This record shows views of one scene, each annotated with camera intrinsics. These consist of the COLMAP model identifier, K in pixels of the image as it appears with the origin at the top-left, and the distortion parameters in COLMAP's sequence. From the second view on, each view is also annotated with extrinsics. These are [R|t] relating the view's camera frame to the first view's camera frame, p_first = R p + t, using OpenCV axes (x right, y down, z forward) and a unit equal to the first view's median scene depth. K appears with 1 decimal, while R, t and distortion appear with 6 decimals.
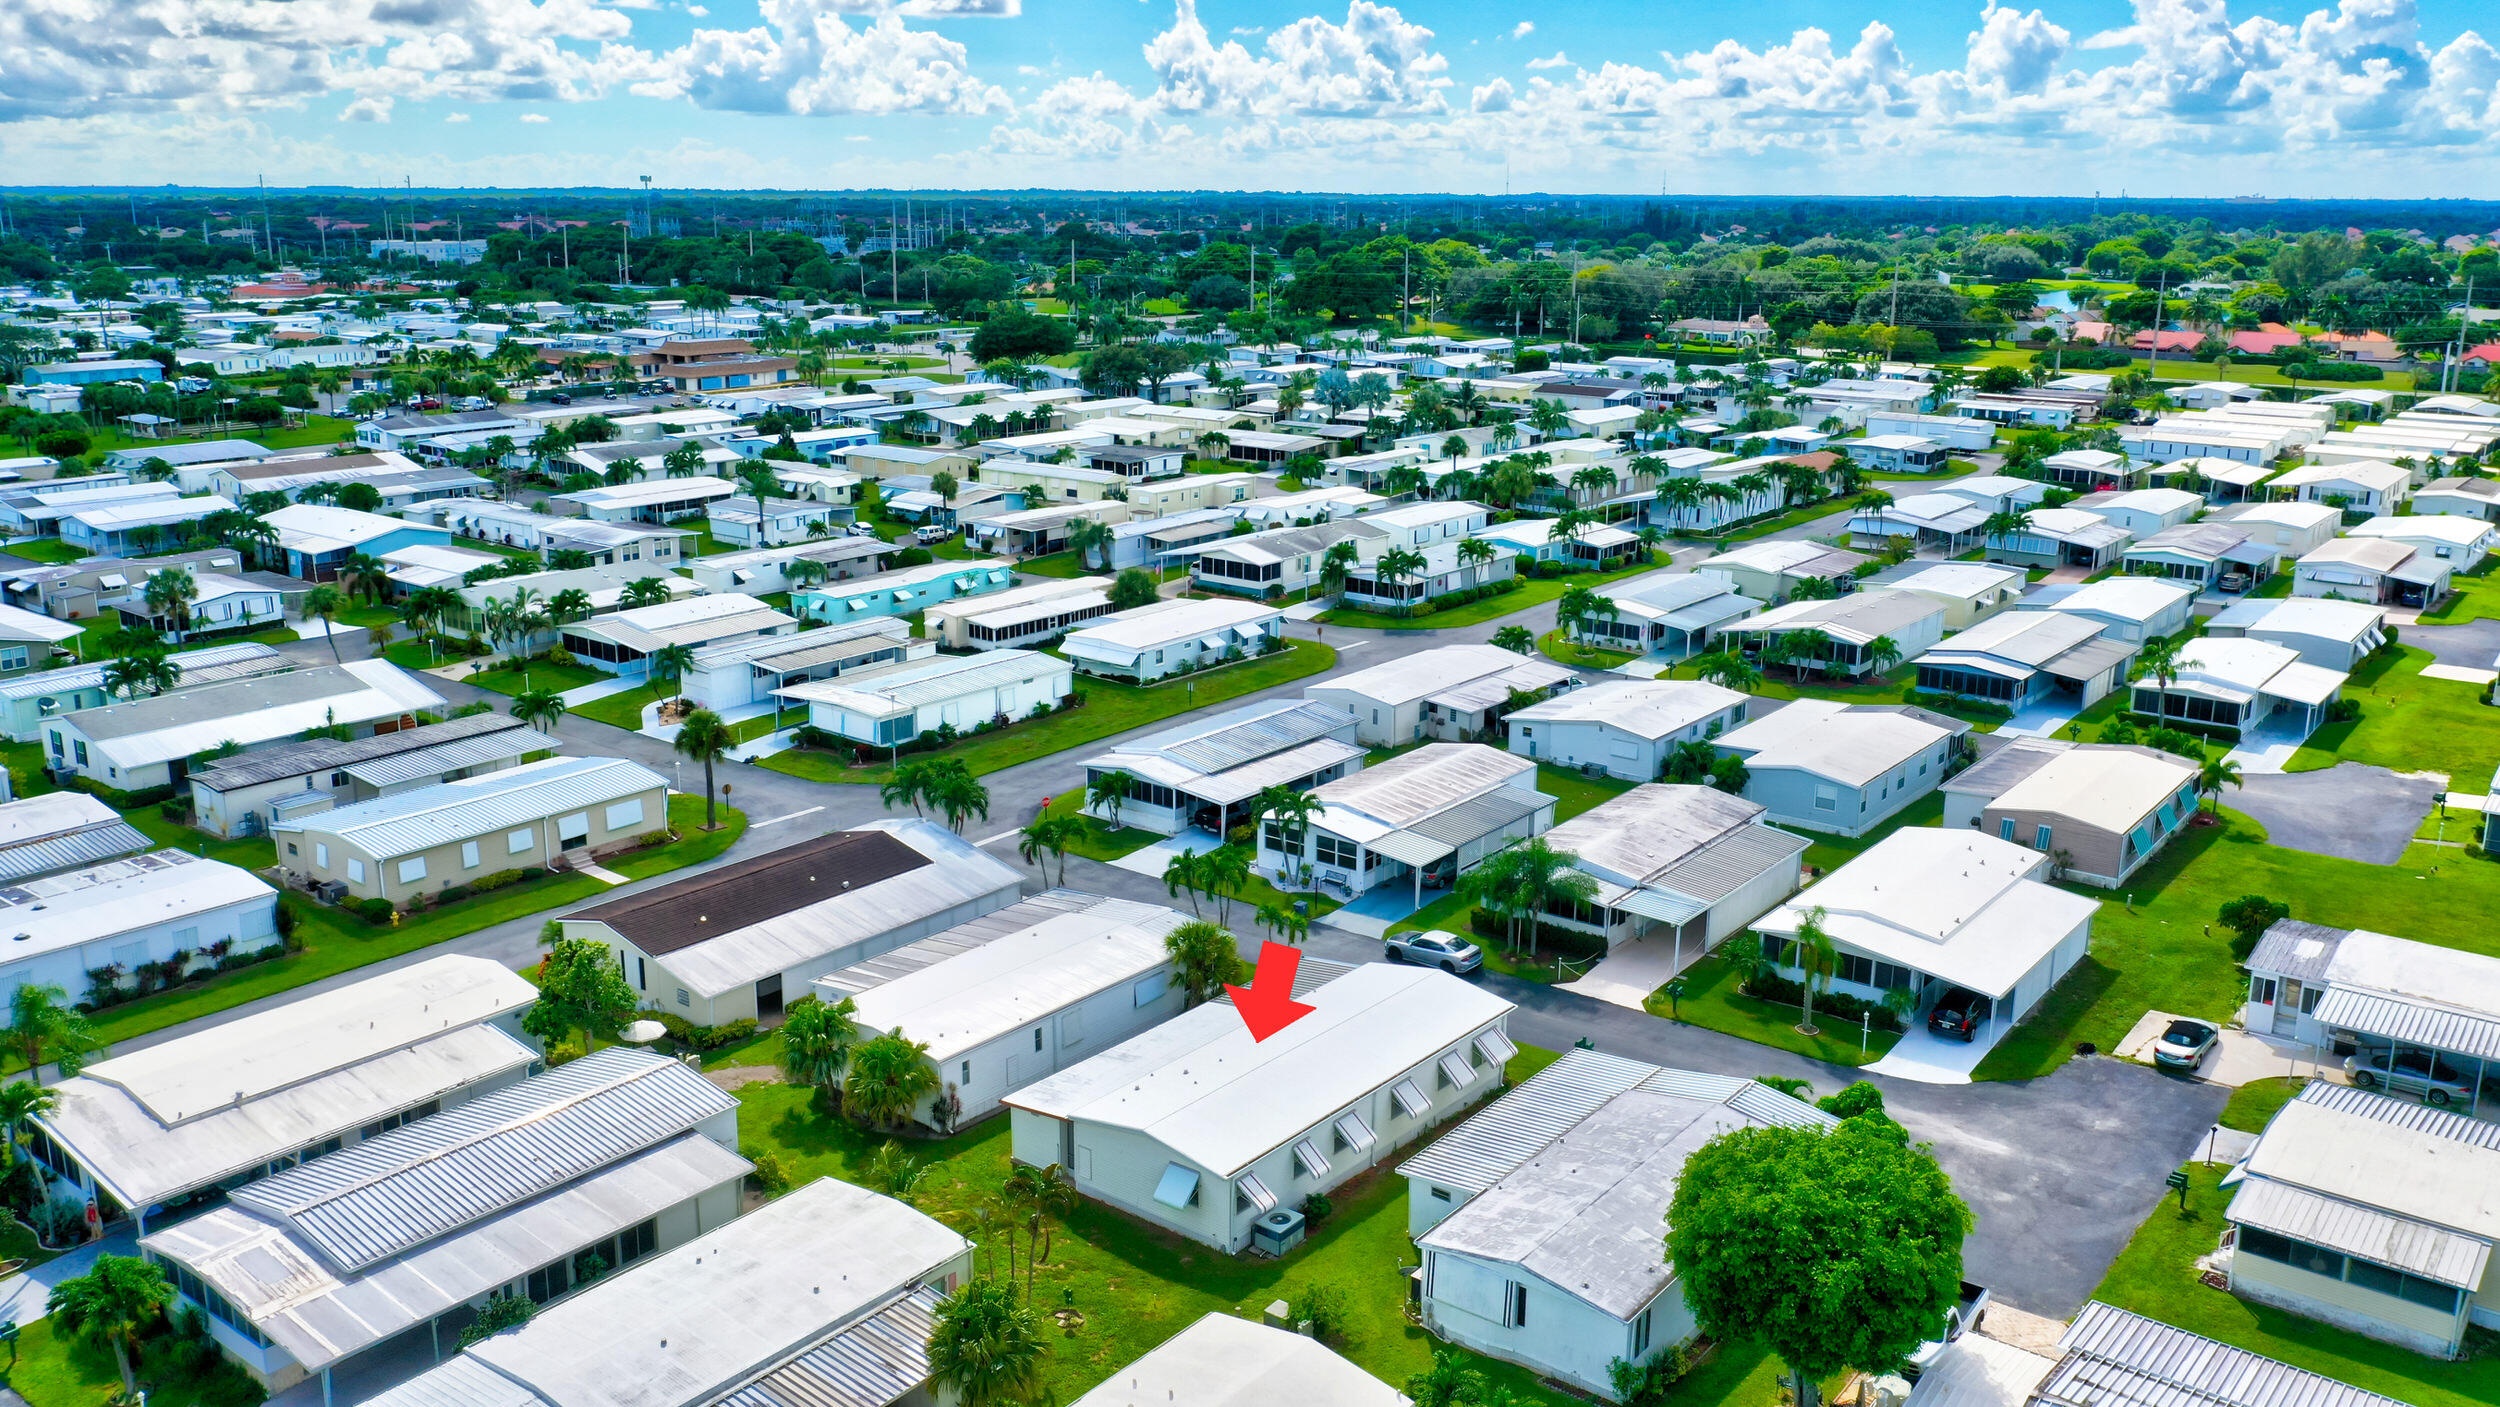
lens RADIAL K [[1986.4, 0, 1252.9], [0, 1986.4, 705.4], [0, 0, 1]] dist [-0.007660, 0.001414]
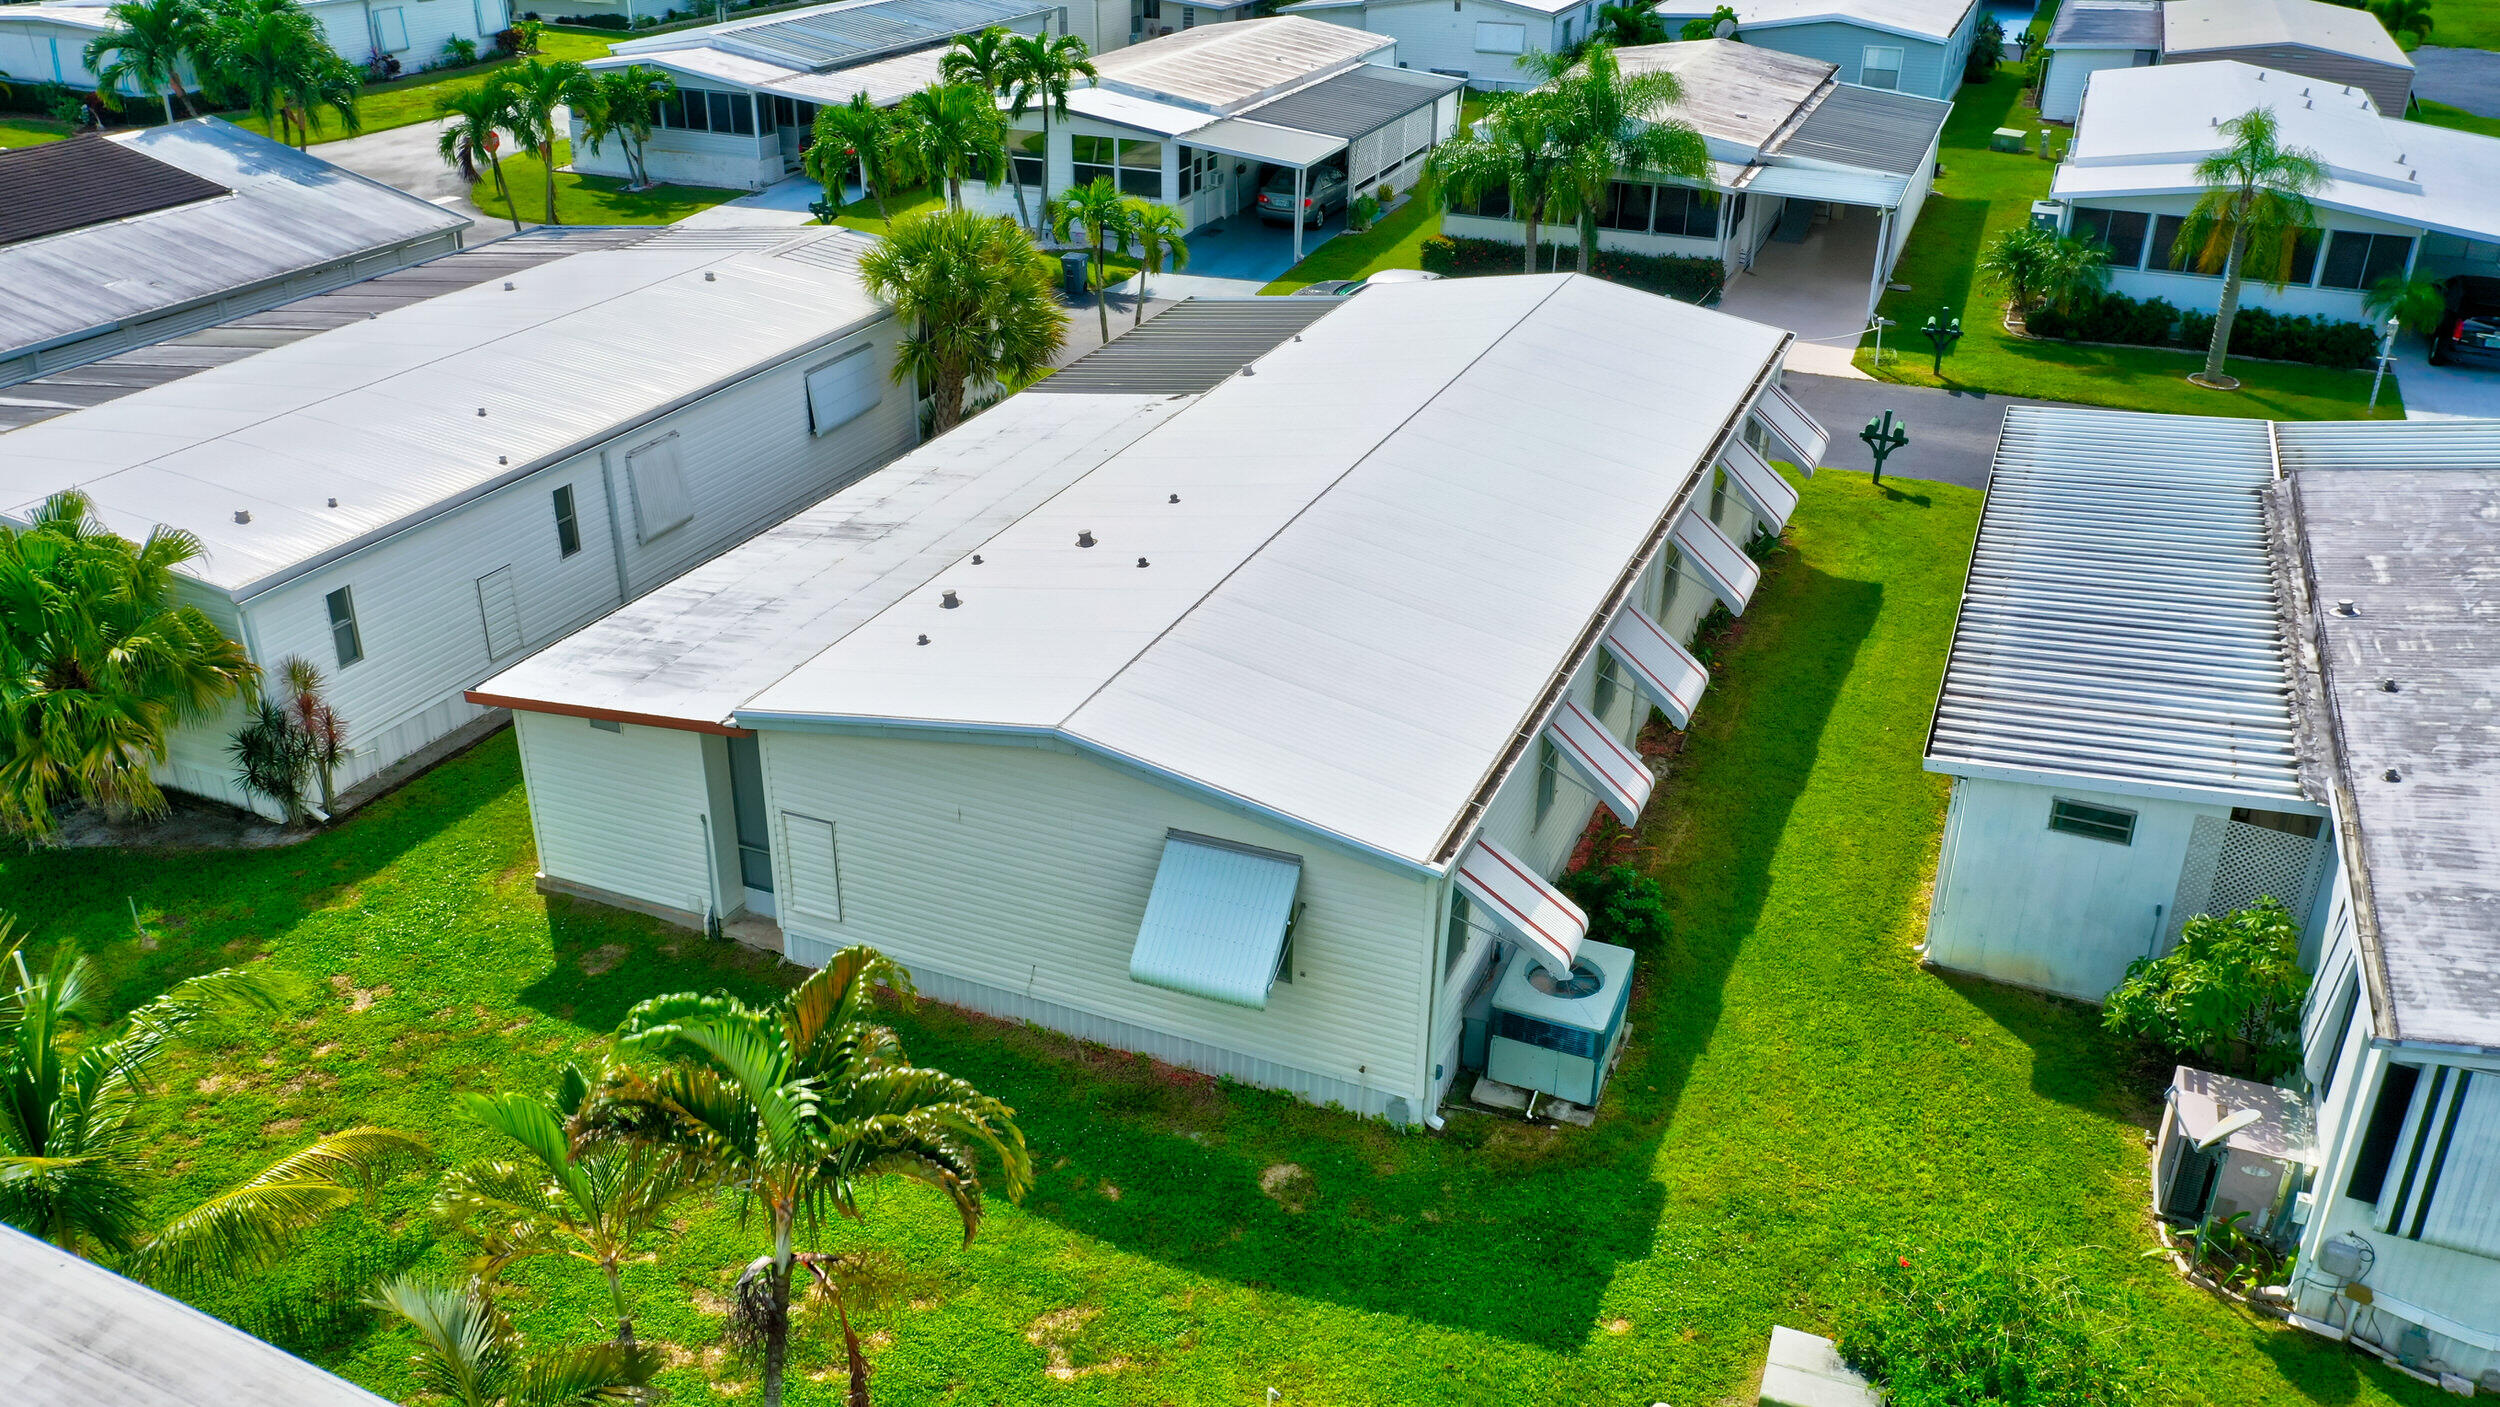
lens RADIAL K [[1986.4, 0, 1251.3], [0, 1986.4, 703.8], [0, 0, 1]] dist [-0.007660, 0.001414]
pose [[0.963513, -0.113903, 0.242216, -0.084818], [0.062586, 0.975723, 0.209874, 0.141713], [-0.260241, -0.187057, 0.947251, 0.671173]]
